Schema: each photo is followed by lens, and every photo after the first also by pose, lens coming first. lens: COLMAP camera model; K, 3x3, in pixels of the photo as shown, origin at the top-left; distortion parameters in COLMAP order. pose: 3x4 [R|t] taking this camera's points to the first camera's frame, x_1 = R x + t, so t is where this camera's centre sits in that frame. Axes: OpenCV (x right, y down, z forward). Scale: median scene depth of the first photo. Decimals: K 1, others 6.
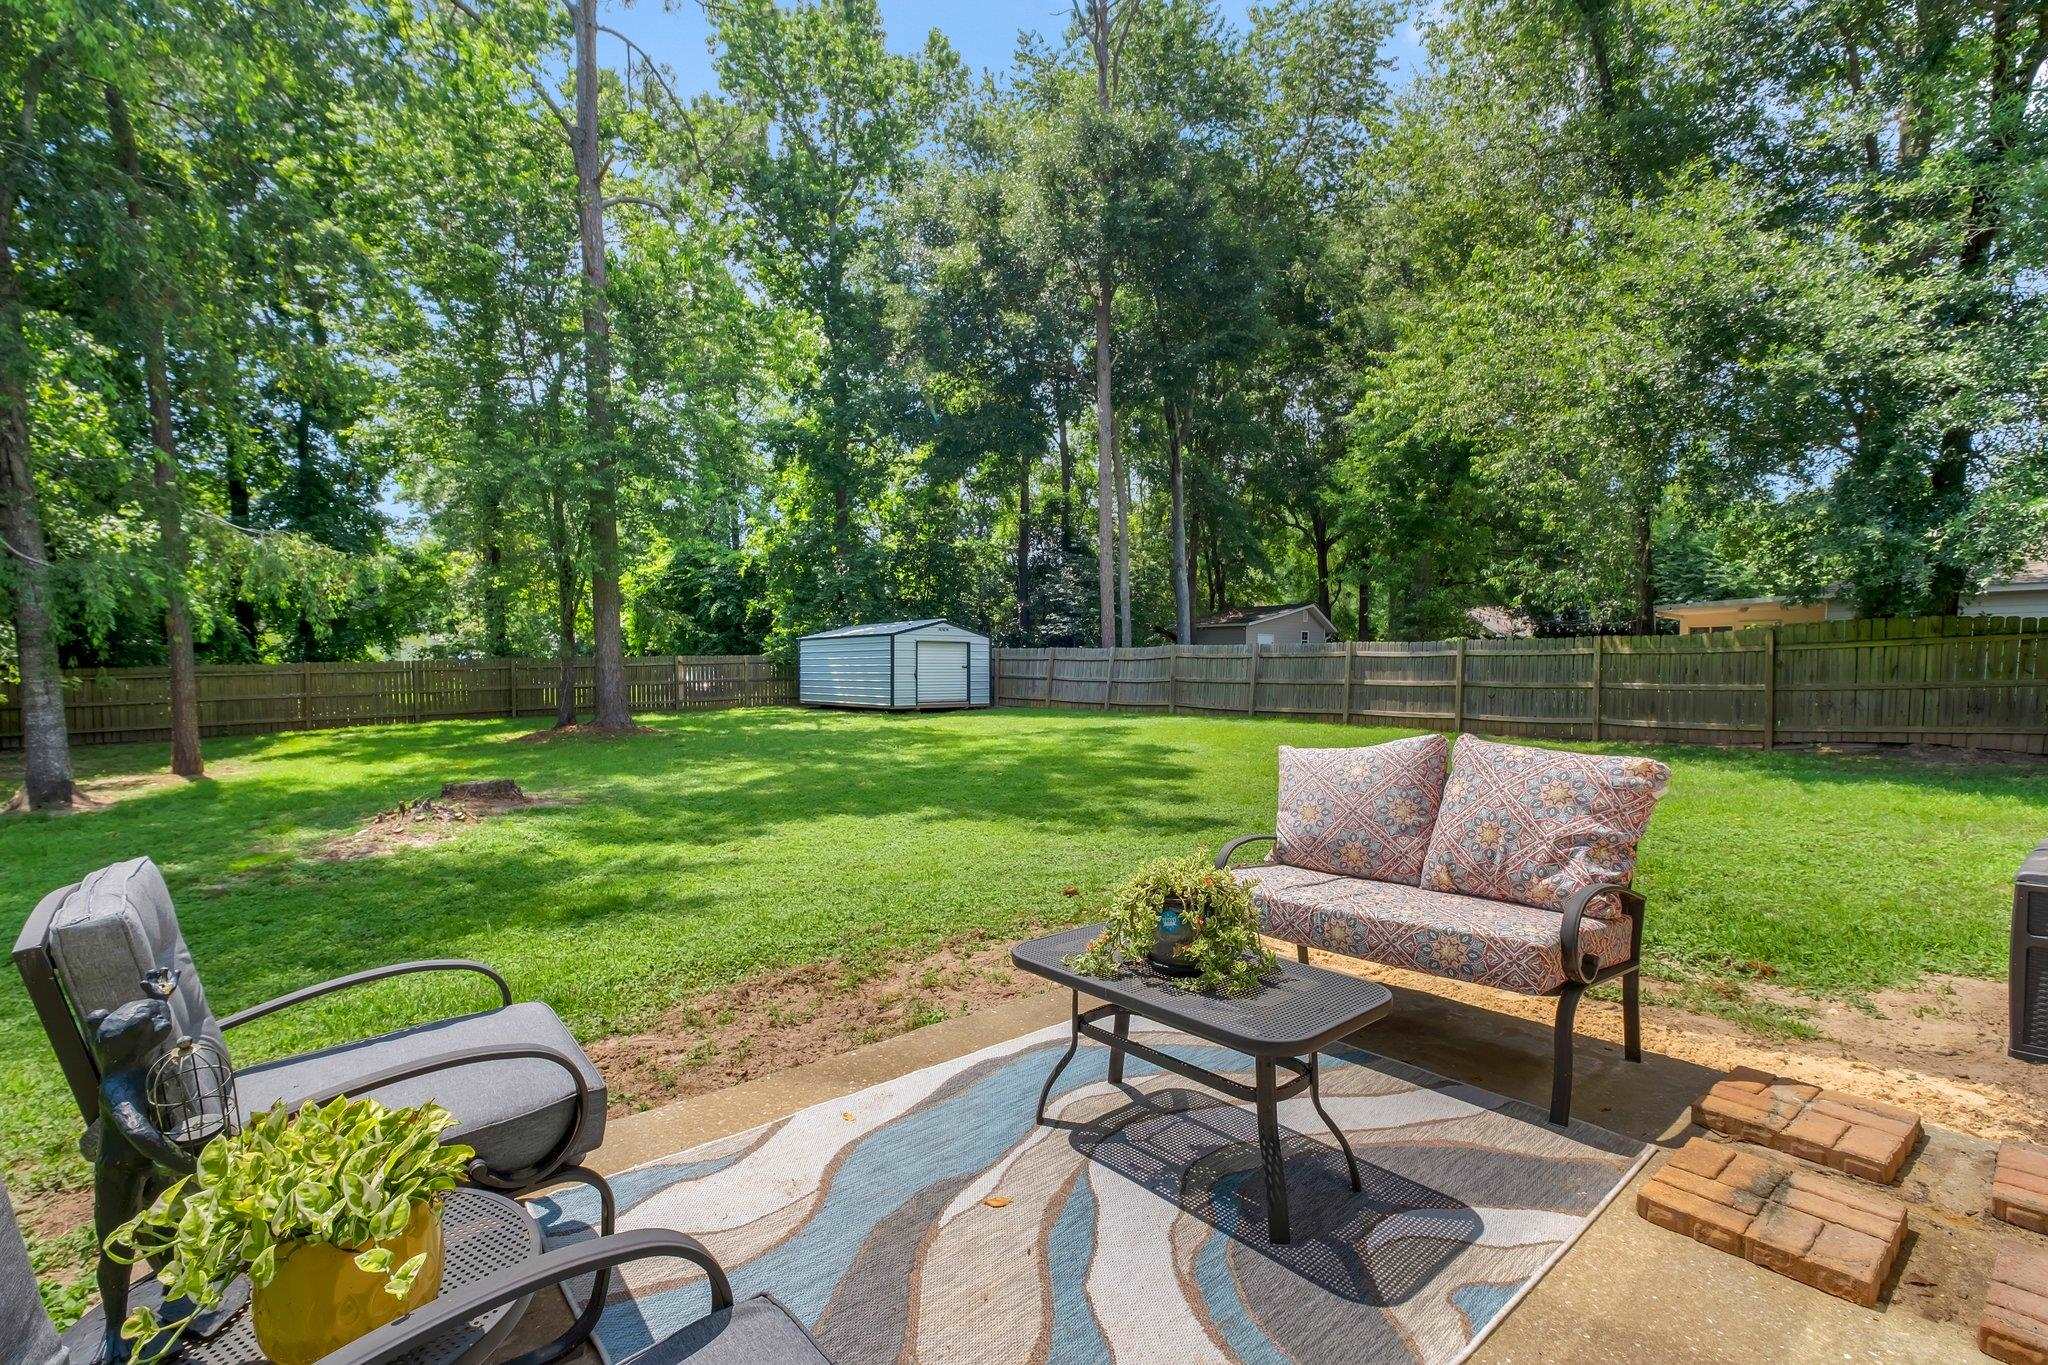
lens RADIAL K [[938.0, 0, 1025.6], [0, 938.0, 682.6], [0, 0, 1]] dist [-0.003643, -0.000259]
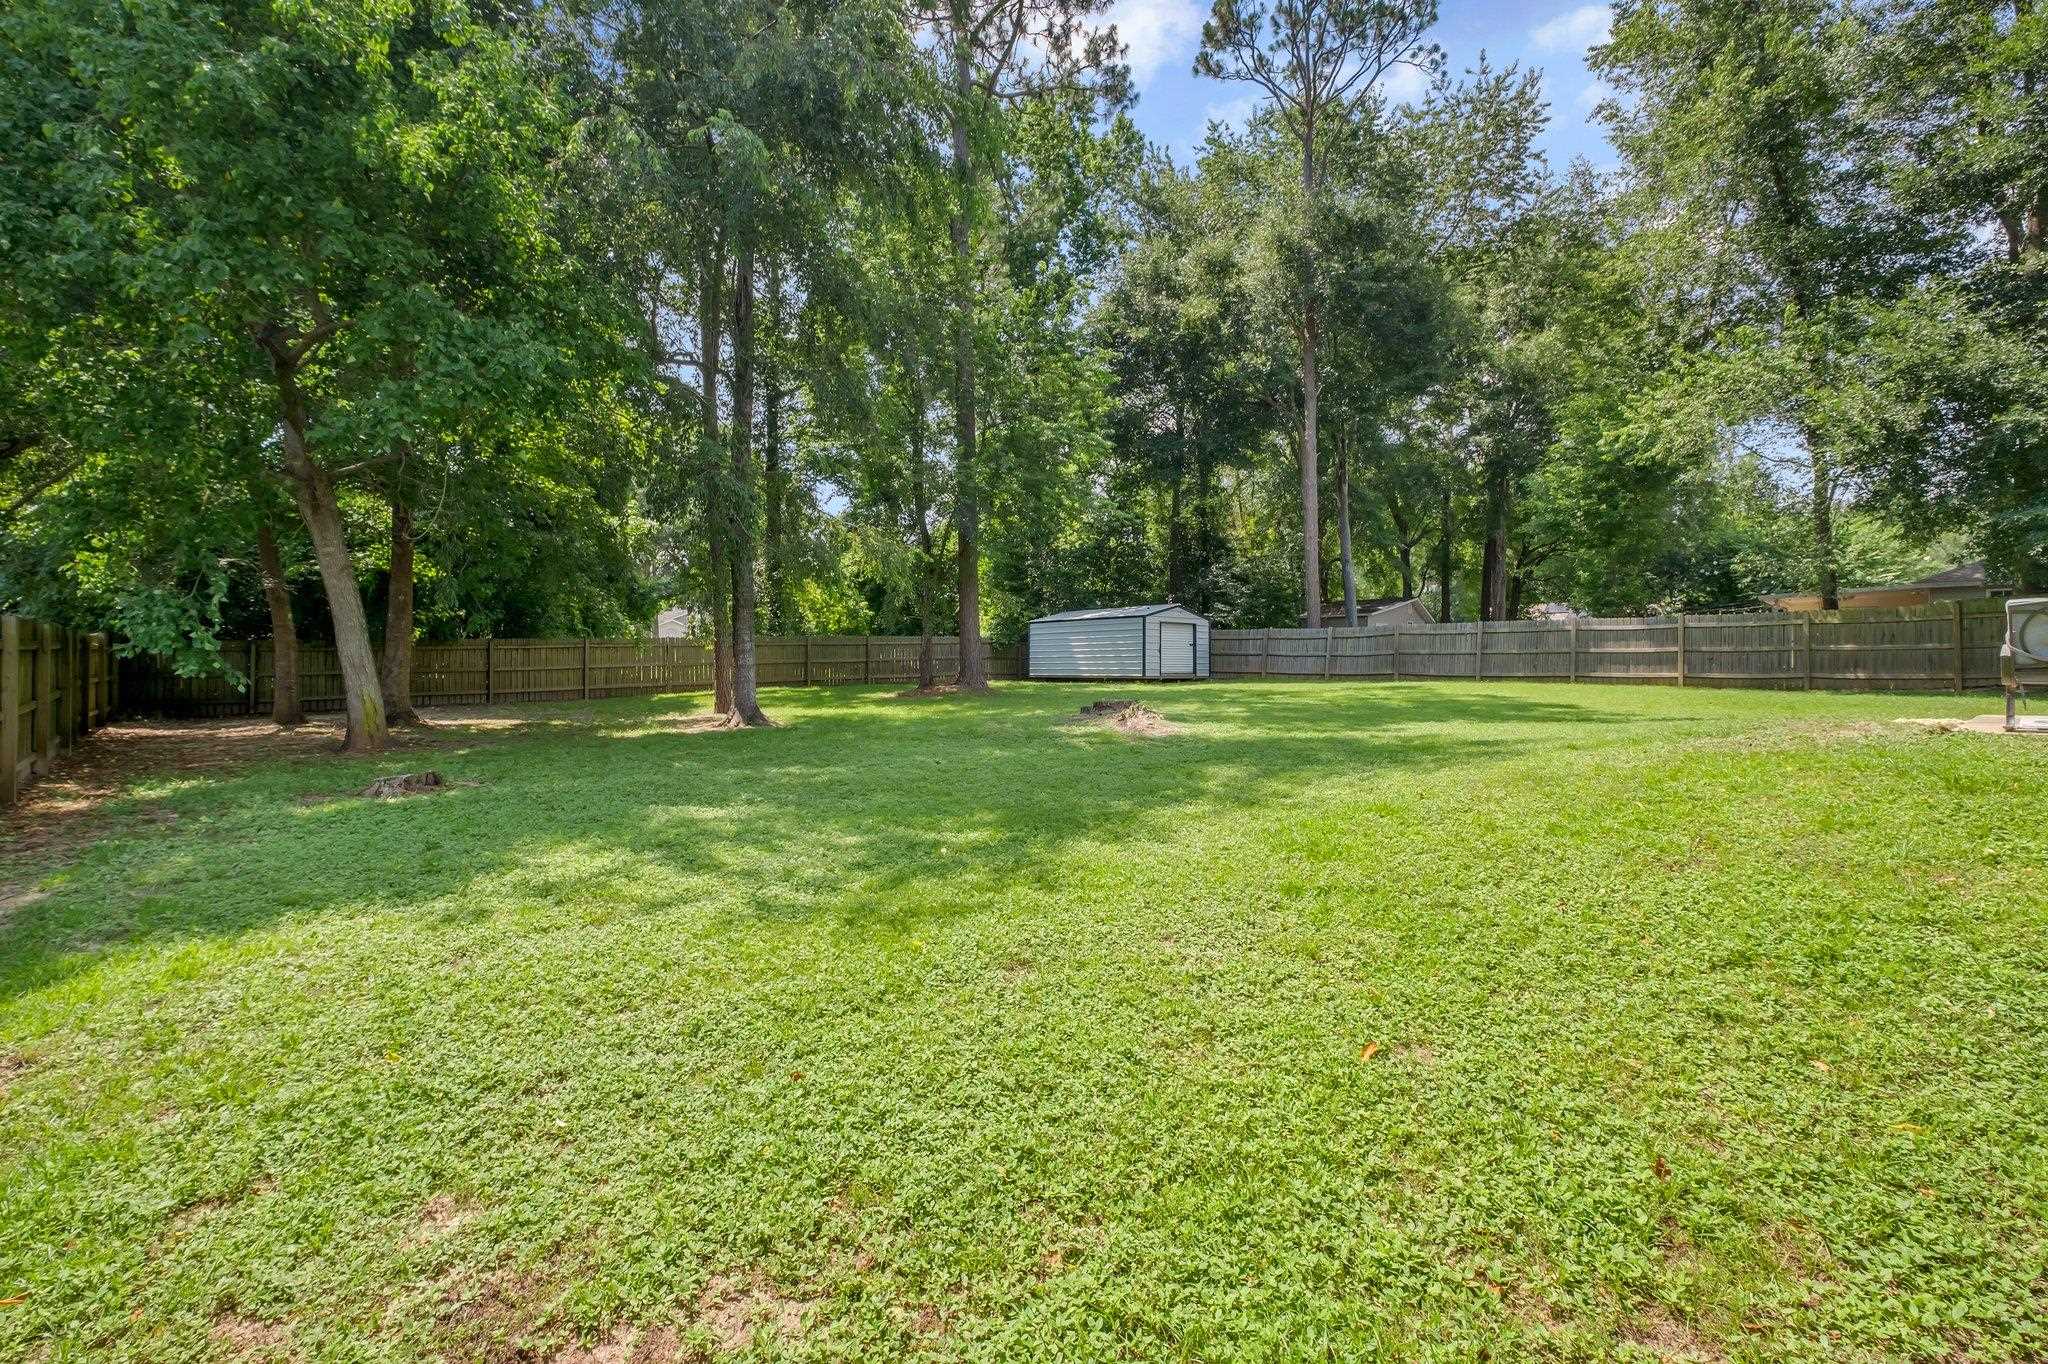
lens RADIAL K [[881.4, 0, 1022.1], [0, 881.4, 672.3], [0, 0, 1]] dist [-0.003221, -0.000155]
pose [[0.999259, -0.001122, 0.038481, -0.336940], [0.001282, 0.999991, -0.004138, 0.024043], [-0.038476, 0.004184, 0.999251, -0.130634]]
